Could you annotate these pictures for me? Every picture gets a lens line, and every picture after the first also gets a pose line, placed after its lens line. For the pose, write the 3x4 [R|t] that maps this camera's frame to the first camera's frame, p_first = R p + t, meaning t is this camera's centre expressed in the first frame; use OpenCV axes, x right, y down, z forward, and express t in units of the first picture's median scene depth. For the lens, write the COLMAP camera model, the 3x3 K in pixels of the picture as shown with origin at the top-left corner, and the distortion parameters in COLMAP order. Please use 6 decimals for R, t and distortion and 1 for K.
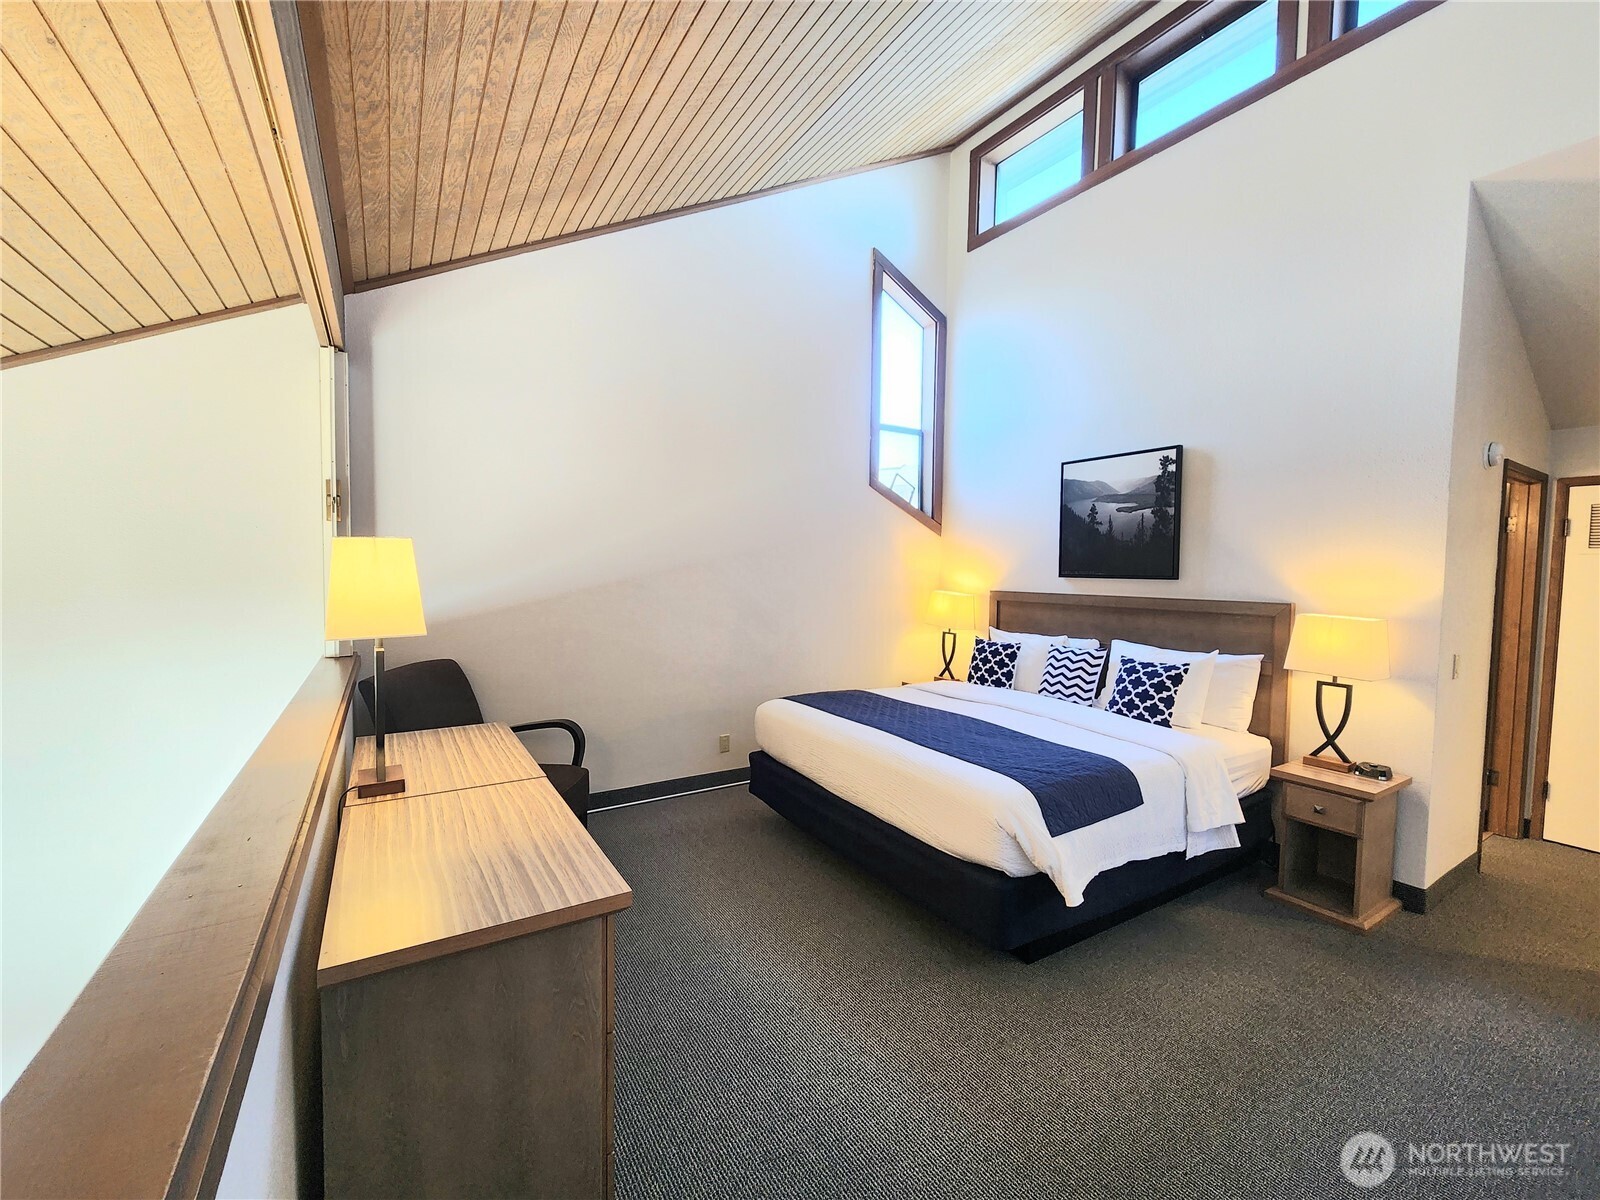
lens RADIAL K [[659.9, 0, 799.5], [0, 659.9, 603.9], [0, 0, 1]] dist [0.004976, 0.002997]
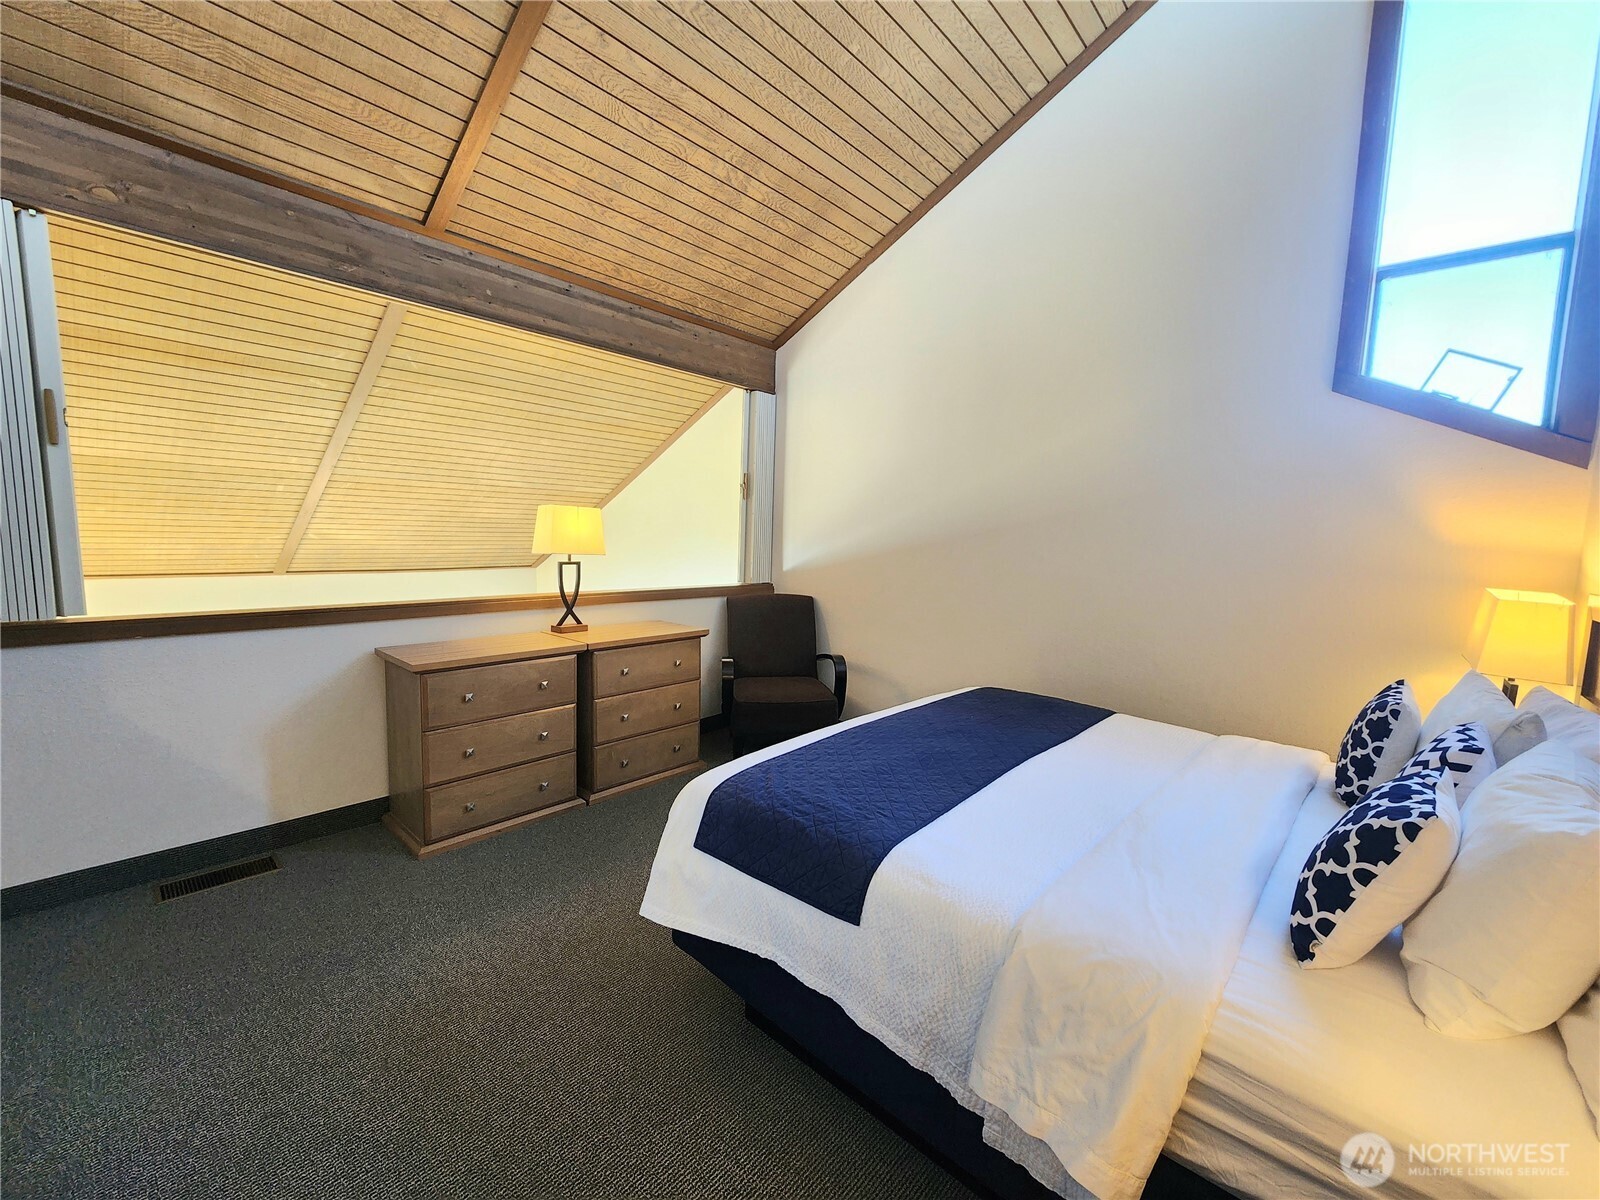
lens RADIAL K [[659.9, 0, 802.1], [0, 659.9, 593.4], [0, 0, 1]] dist [0.004976, 0.002997]
pose [[0.284869, 0.080390, -0.955190, 0.850639], [-0.081808, 0.994880, 0.059333, -0.001924], [0.955069, 0.061240, 0.289987, 0.650100]]
